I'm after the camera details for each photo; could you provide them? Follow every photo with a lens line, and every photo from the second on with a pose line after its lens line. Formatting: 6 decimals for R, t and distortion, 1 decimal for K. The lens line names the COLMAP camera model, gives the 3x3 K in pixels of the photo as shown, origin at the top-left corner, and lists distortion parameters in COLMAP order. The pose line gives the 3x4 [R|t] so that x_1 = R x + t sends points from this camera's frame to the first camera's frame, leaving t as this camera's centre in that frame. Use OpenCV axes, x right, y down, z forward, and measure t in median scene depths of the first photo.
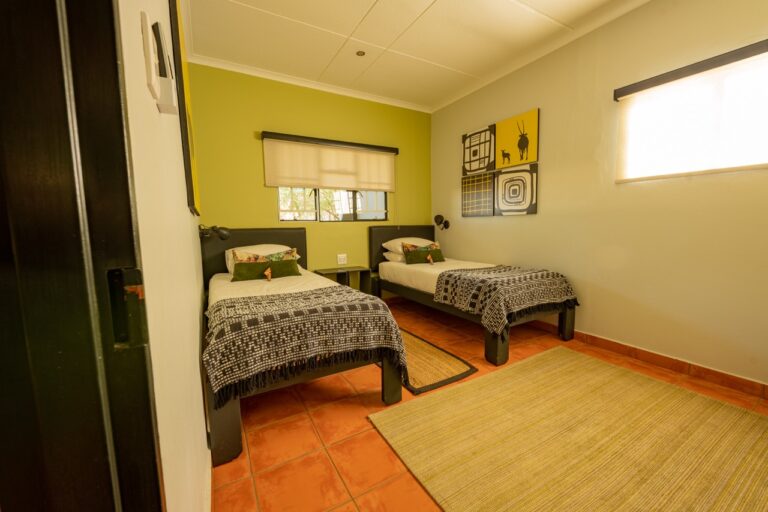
lens RADIAL K [[307.9, 0, 382.5], [0, 307.9, 254.8], [0, 0, 1]] dist [0.007746, -0.003872]
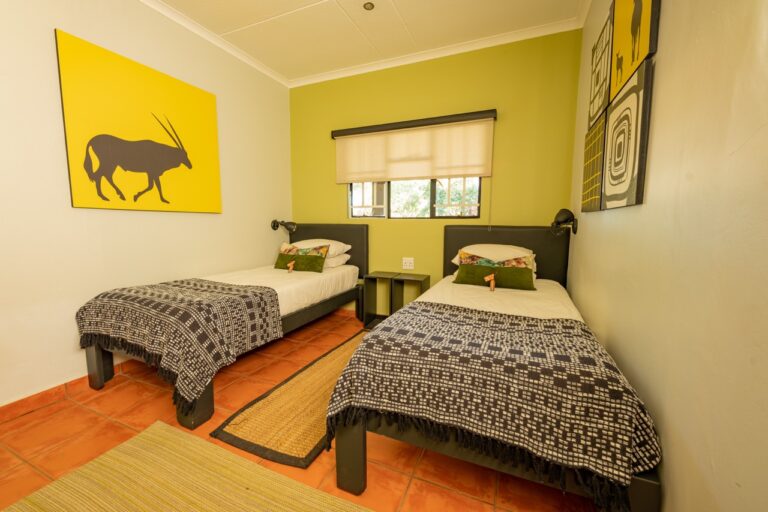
lens RADIAL K [[307.9, 0, 380.2], [0, 307.9, 254.8], [0, 0, 1]] dist [0.007746, -0.003872]
pose [[0.591855, 0.106212, -0.799016, 0.638054], [-0.094478, 0.993589, 0.062093, -0.069714], [0.800488, 0.038740, 0.598095, 0.565480]]
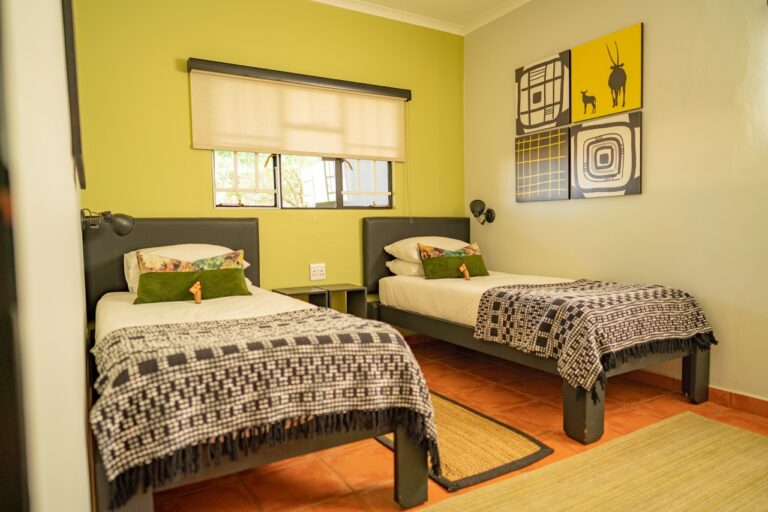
lens RADIAL K [[505.0, 0, 382.2], [0, 505.0, 257.9], [0, 0, 1]] dist [-0.001421, 0.002190]
pose [[0.999930, 0.000907, 0.011759, -0.022693], [-0.000471, 0.999312, -0.037083, 0.031287], [-0.011784, 0.037075, 0.999243, 0.019602]]
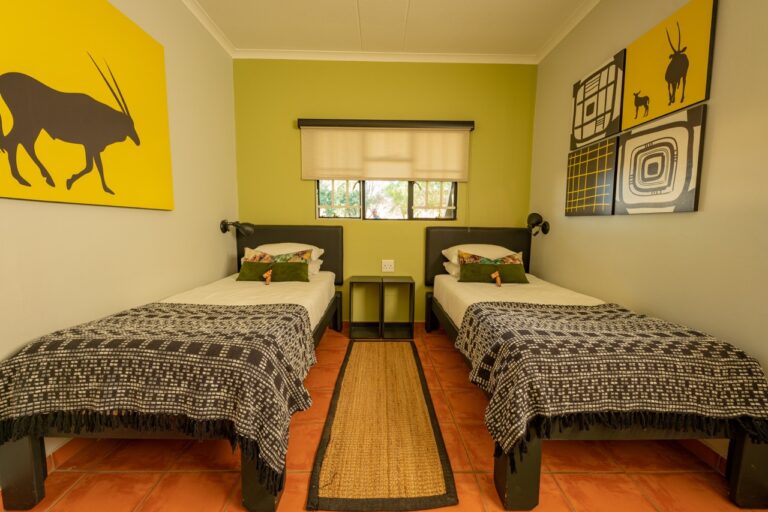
lens RADIAL K [[307.9, 0, 380.8], [0, 307.9, 255.1], [0, 0, 1]] dist [0.007746, -0.003872]
pose [[0.871260, 0.074561, -0.485125, 0.321841], [-0.072494, 0.997102, 0.023053, -0.041302], [0.485439, 0.015083, 0.874141, 0.355488]]
